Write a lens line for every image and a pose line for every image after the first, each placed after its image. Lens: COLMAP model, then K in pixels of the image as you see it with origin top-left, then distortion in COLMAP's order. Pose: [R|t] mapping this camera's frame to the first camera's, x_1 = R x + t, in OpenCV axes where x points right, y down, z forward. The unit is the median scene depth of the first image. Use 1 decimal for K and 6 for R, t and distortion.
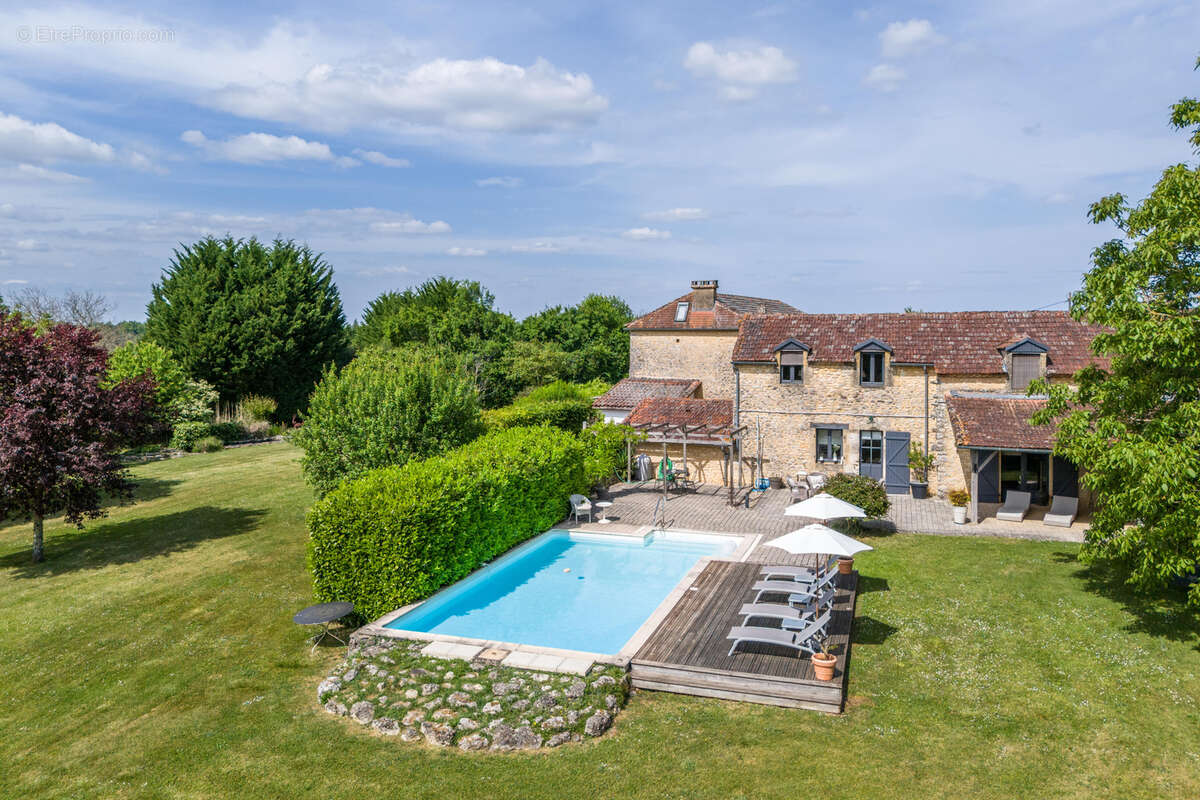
lens RADIAL K [[905.7, 0, 583.7], [0, 905.7, 356.1], [0, 0, 1]] dist [0.062561, -0.060675]
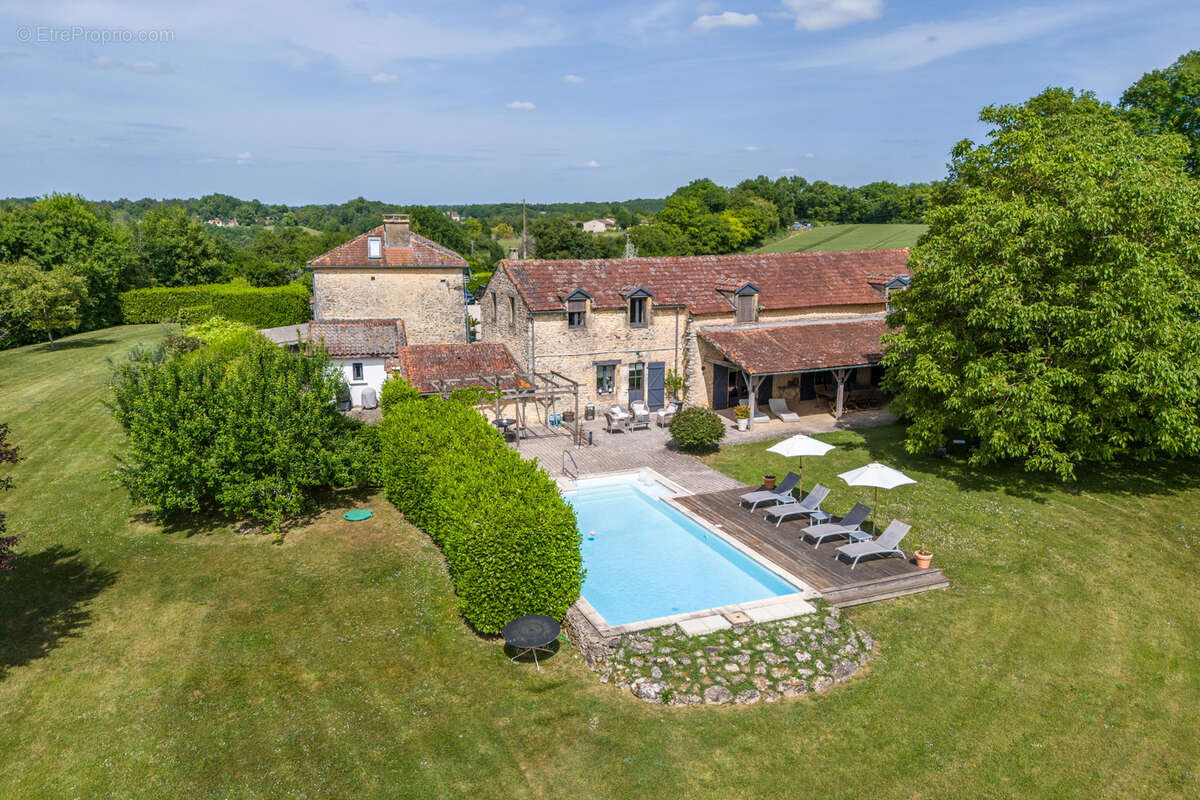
lens RADIAL K [[905.7, 0, 606.2], [0, 905.7, 420.8], [0, 0, 1]] dist [0.062561, -0.060675]
pose [[0.747825, -0.149249, 0.646902, -0.506289], [0.015231, 0.978004, 0.208031, -0.094100], [-0.663721, -0.145718, 0.733649, 0.143080]]
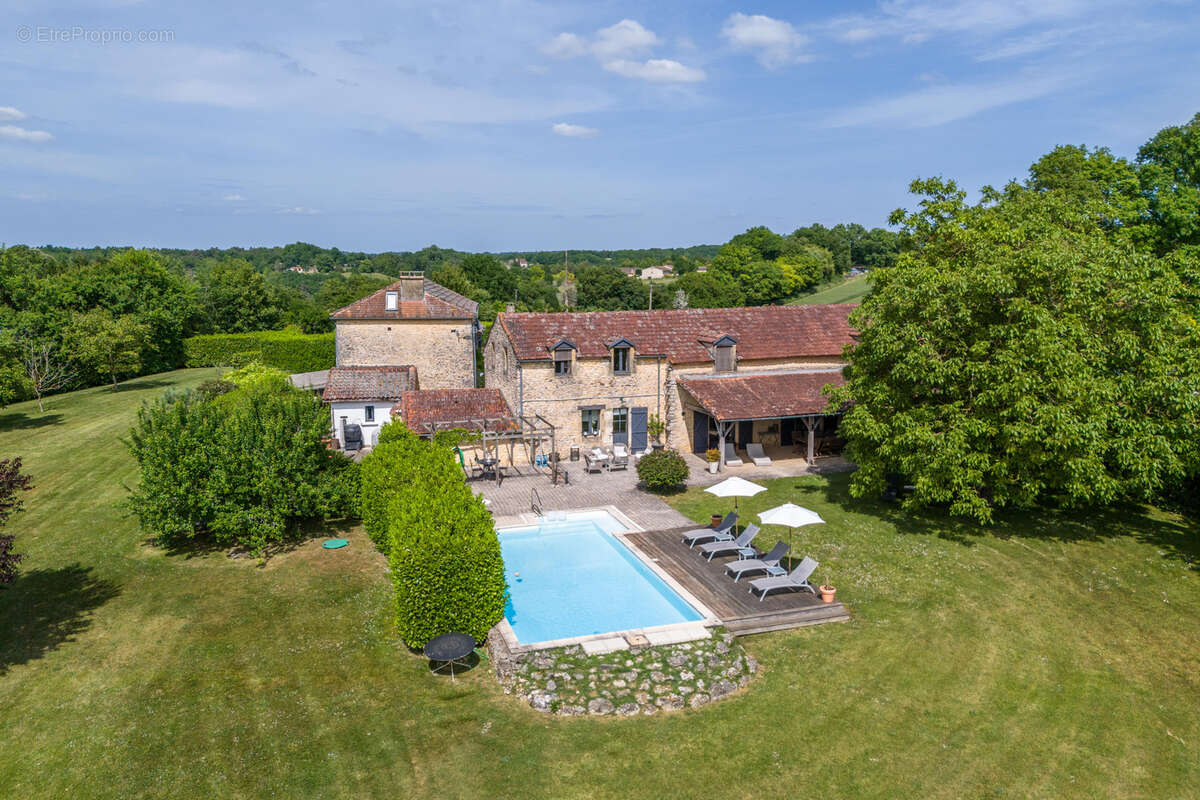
lens RADIAL K [[905.7, 0, 606.0], [0, 905.7, 395.5], [0, 0, 1]] dist [0.062561, -0.060675]
pose [[0.796159, -0.093299, 0.597851, -0.471549], [0.015949, 0.990933, 0.133403, -0.108904], [-0.604877, -0.096676, 0.790429, 0.004156]]
